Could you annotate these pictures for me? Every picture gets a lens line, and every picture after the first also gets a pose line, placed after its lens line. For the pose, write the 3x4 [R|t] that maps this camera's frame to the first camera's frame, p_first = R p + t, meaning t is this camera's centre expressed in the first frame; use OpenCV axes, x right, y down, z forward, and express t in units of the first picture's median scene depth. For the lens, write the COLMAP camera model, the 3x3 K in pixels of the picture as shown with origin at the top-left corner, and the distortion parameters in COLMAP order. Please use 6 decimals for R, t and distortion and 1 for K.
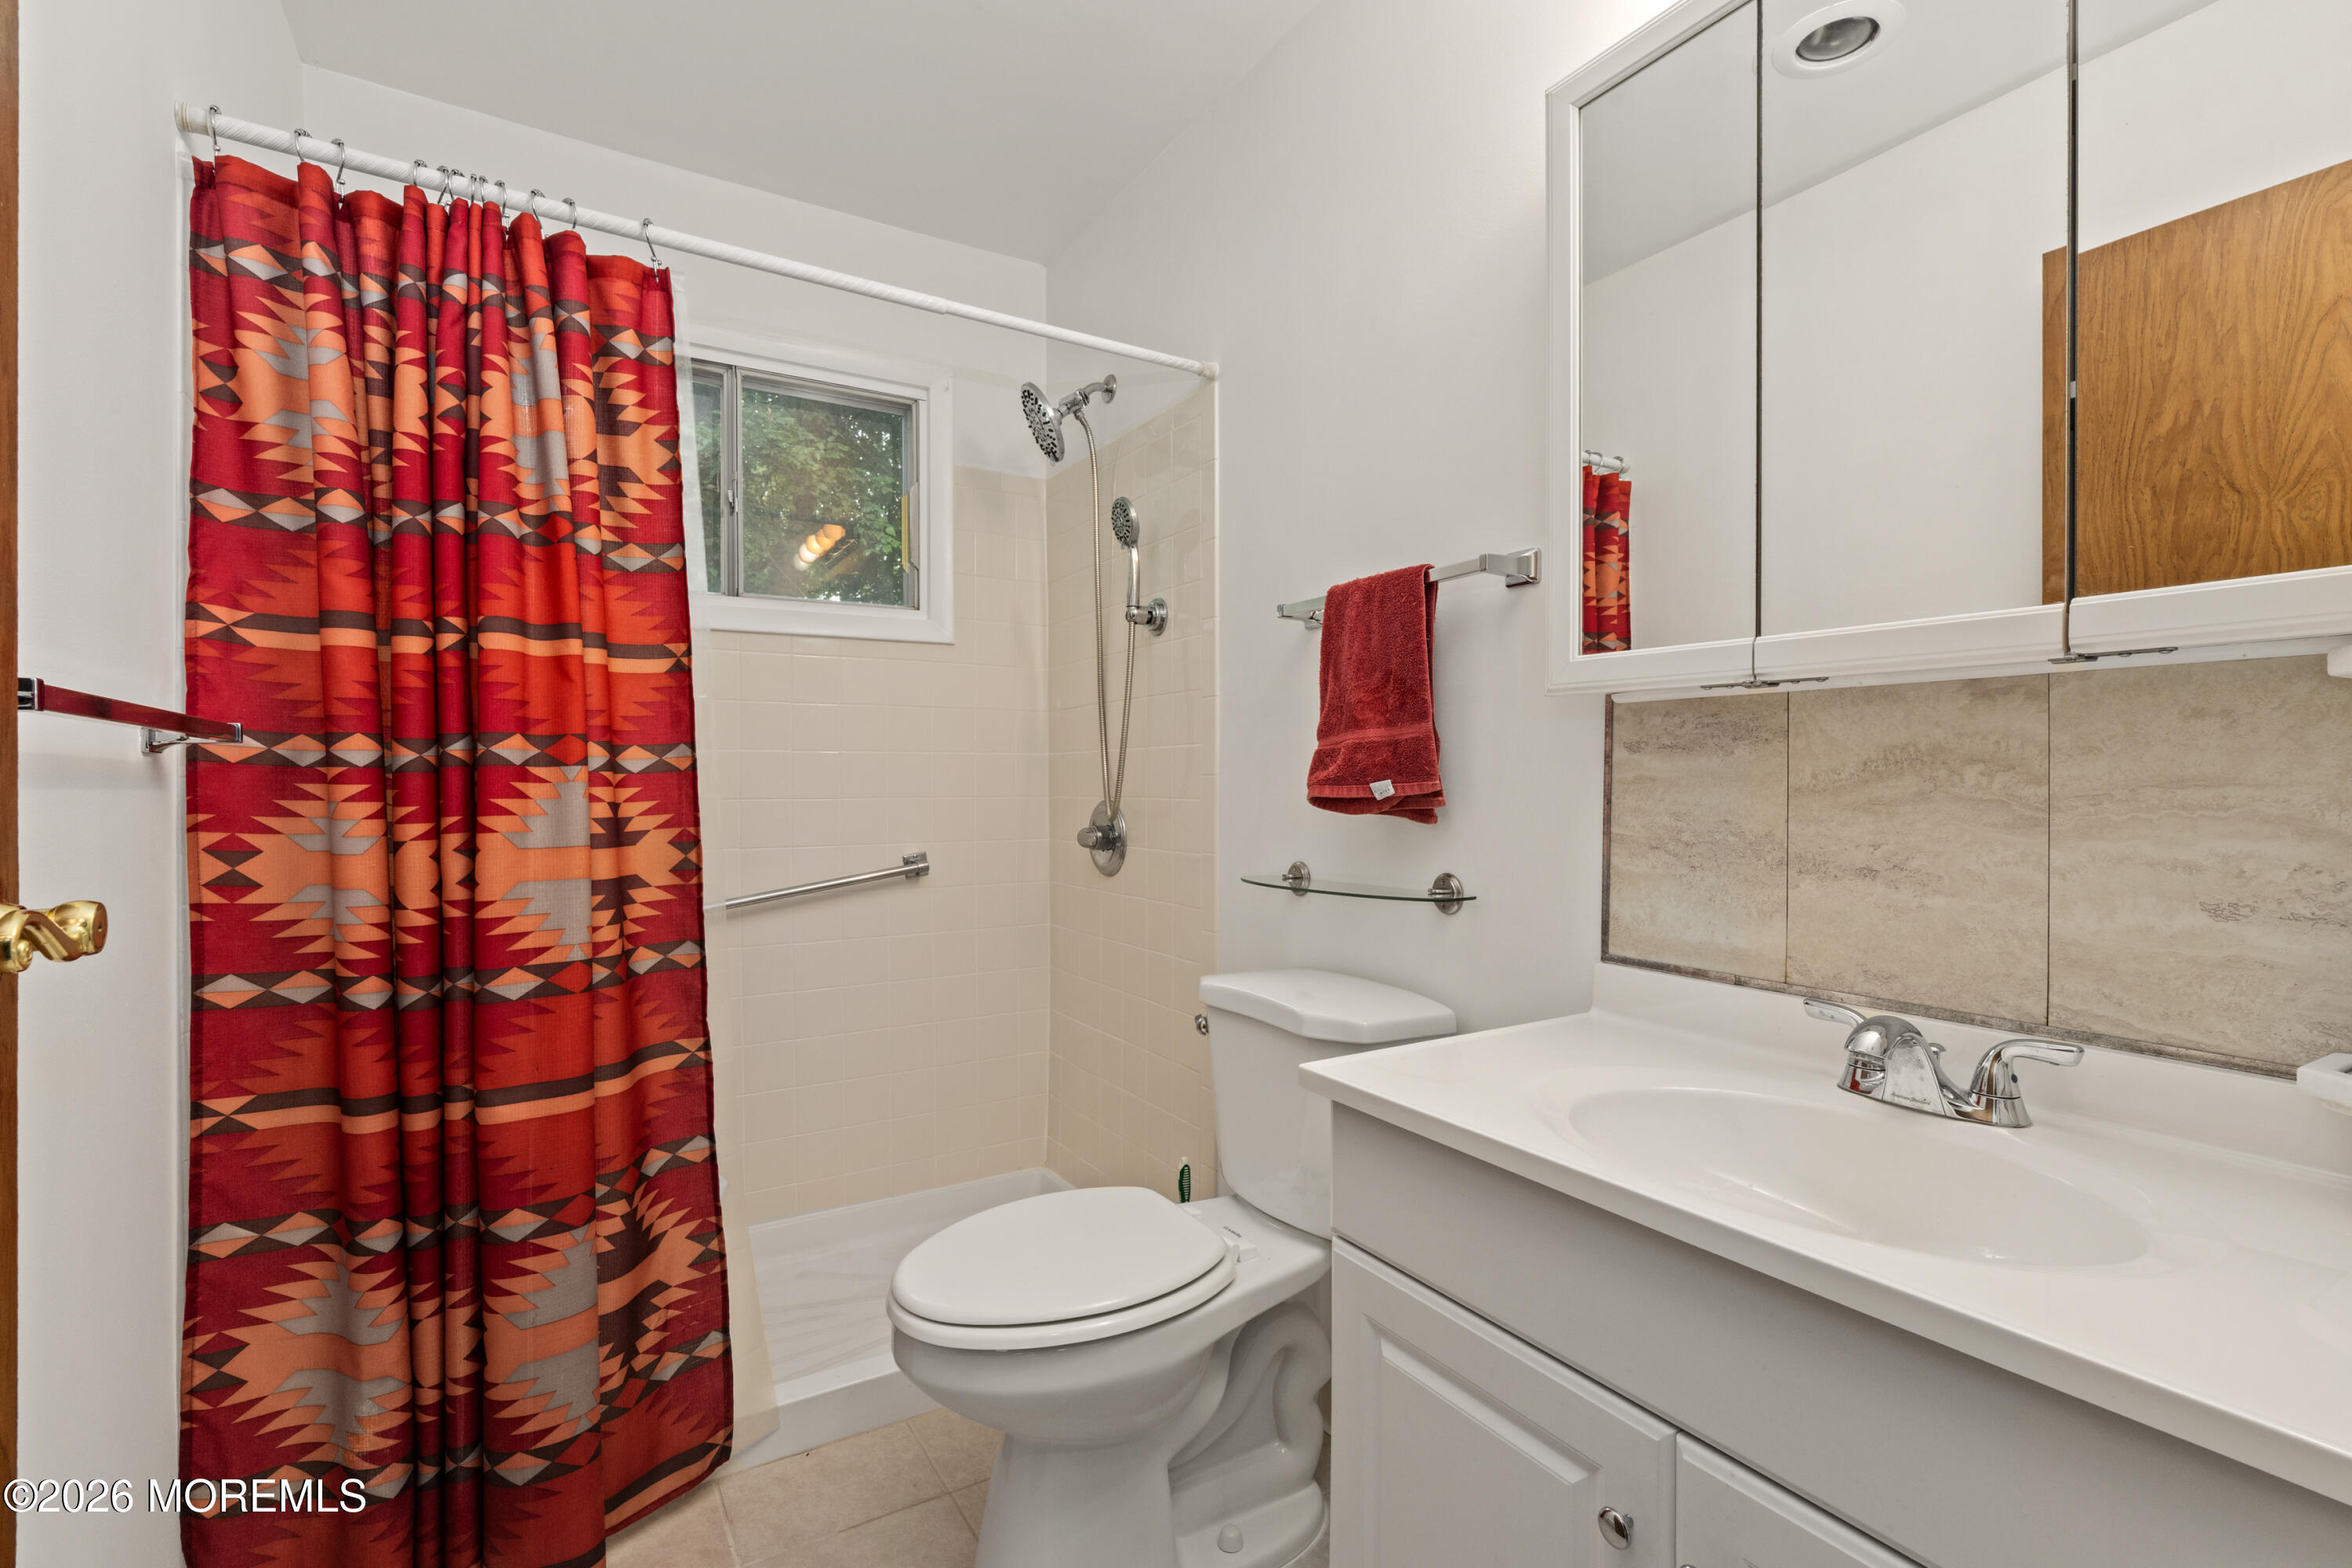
lens RADIAL K [[1058.4, 0, 1179.2], [0, 1058.4, 786.0], [0, 0, 1]] dist [-0.005808, 0.002476]
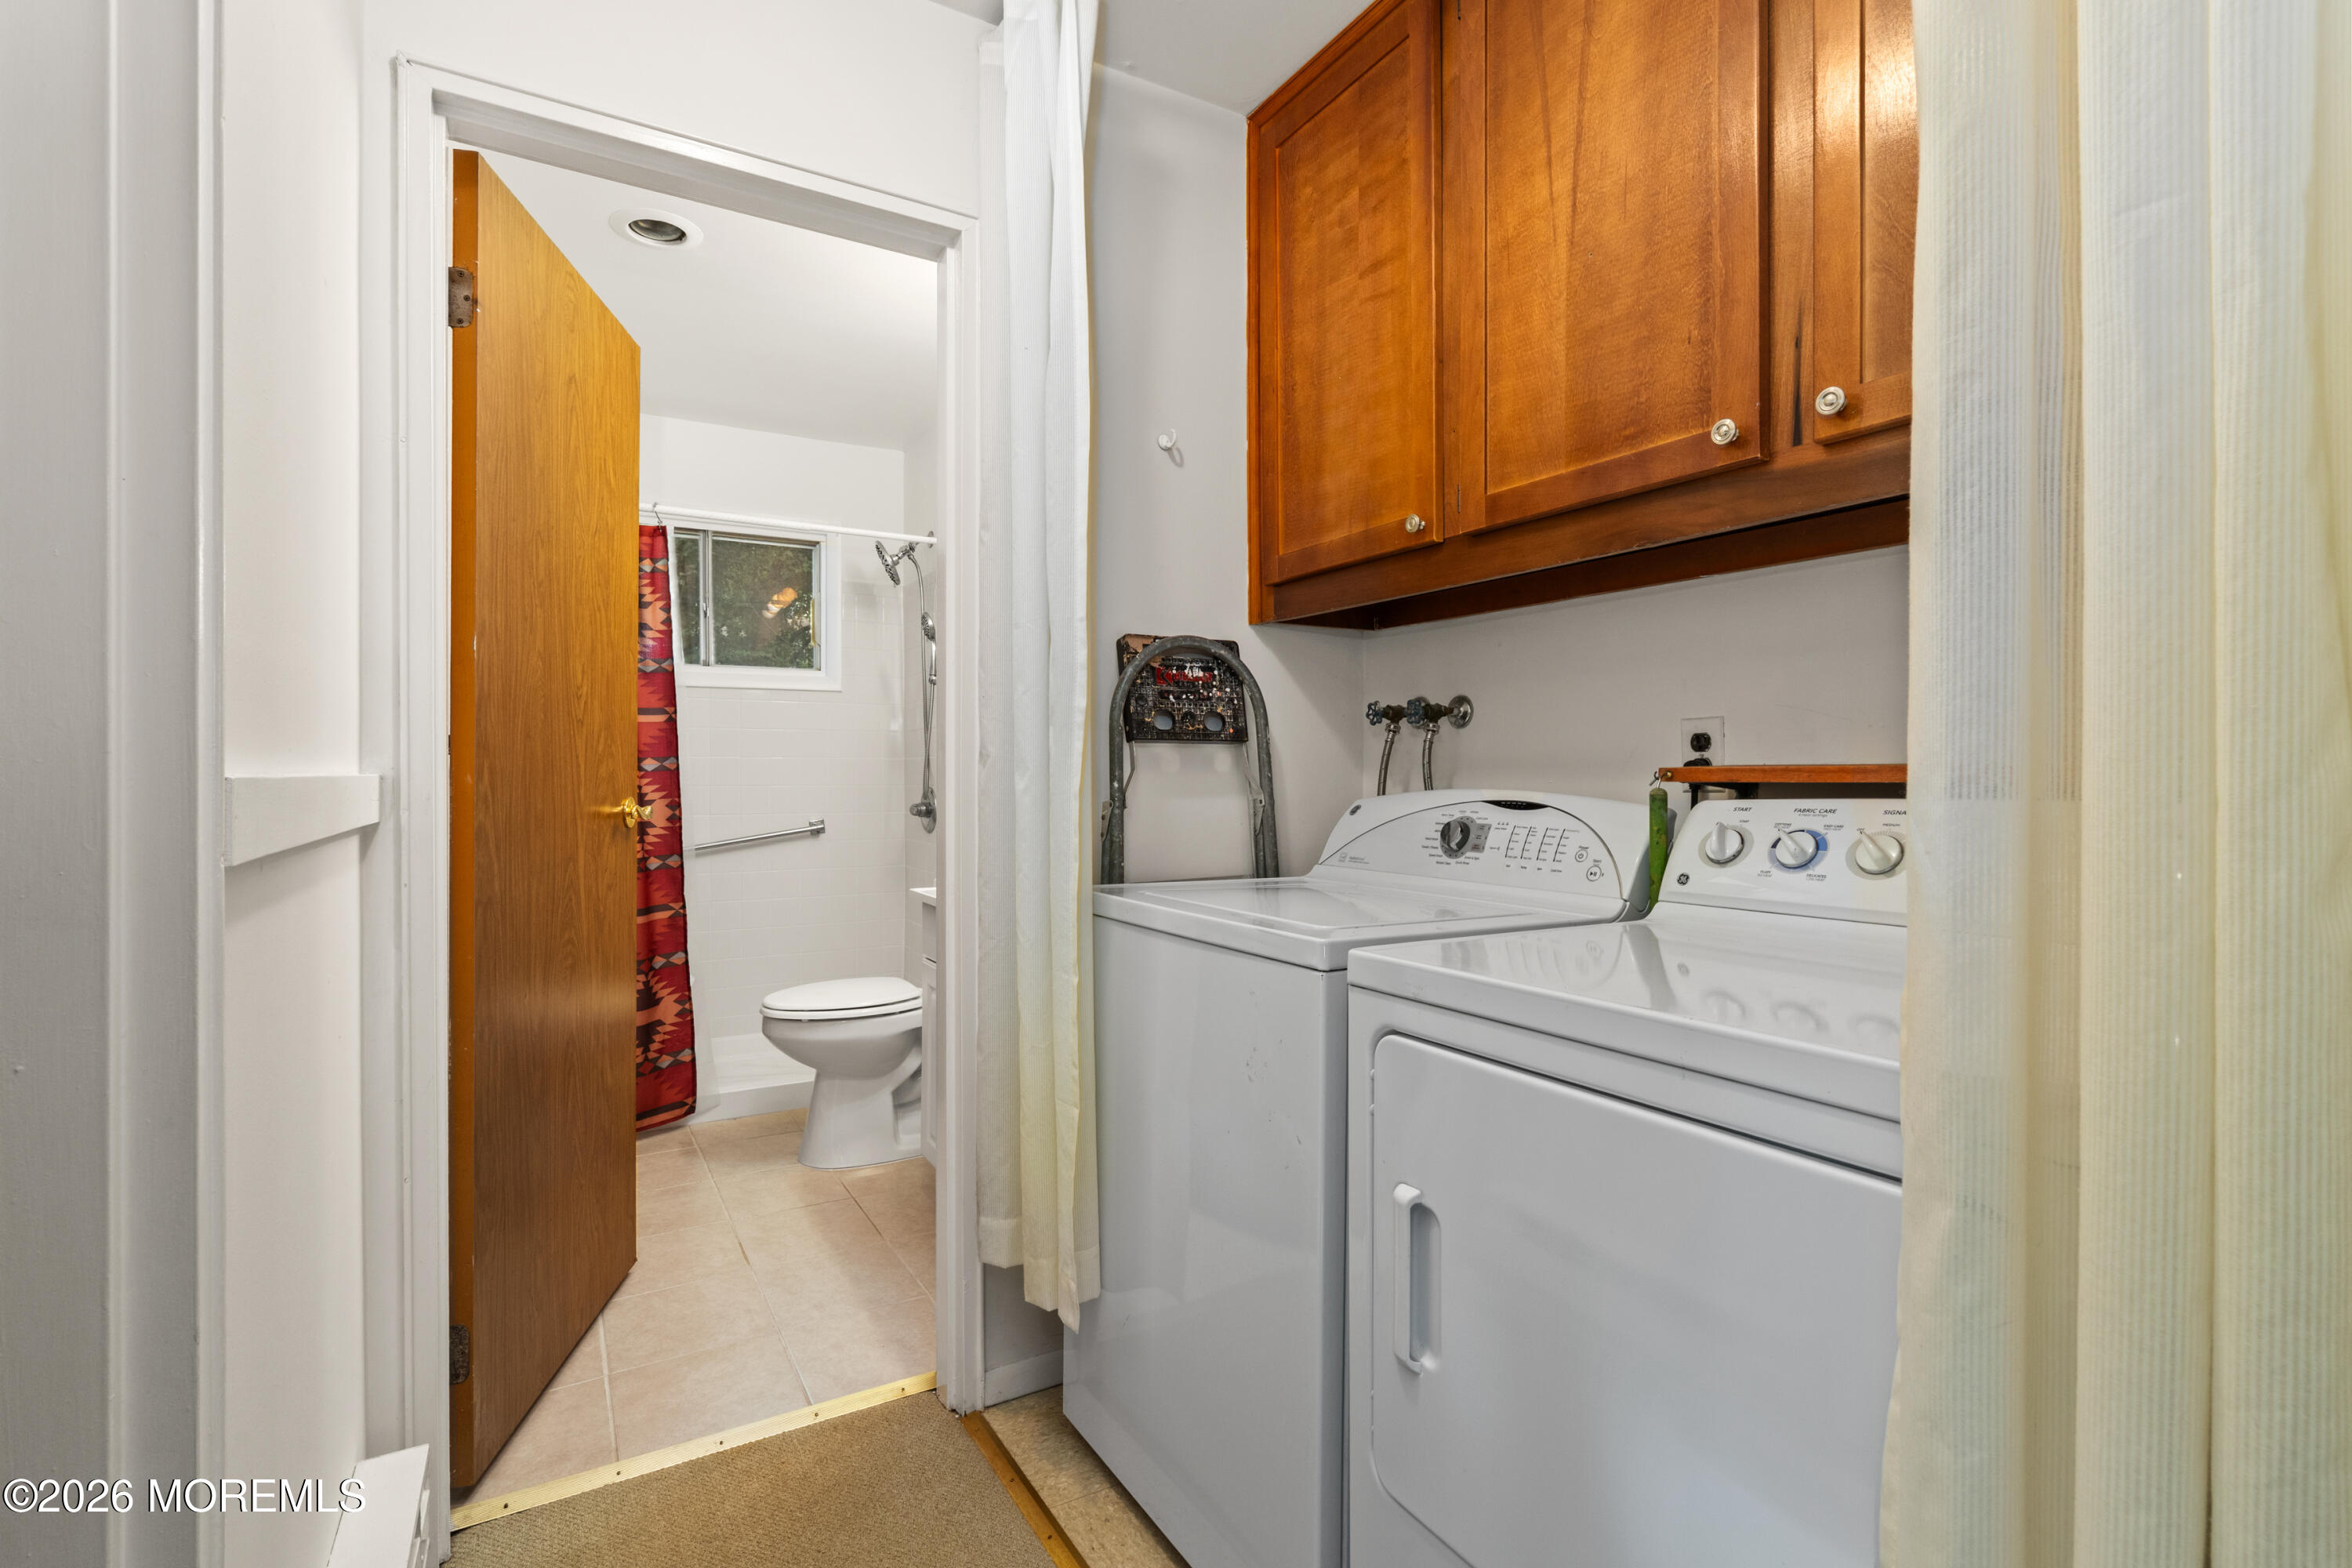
lens RADIAL K [[1058.4, 0, 1171.4], [0, 1058.4, 781.5], [0, 0, 1]] dist [-0.005808, 0.002476]
pose [[0.999986, 0.003123, -0.004345, 0.495105], [-0.003117, 0.999994, 0.001313, 0.001308], [0.004349, -0.001299, 0.999990, -1.021055]]
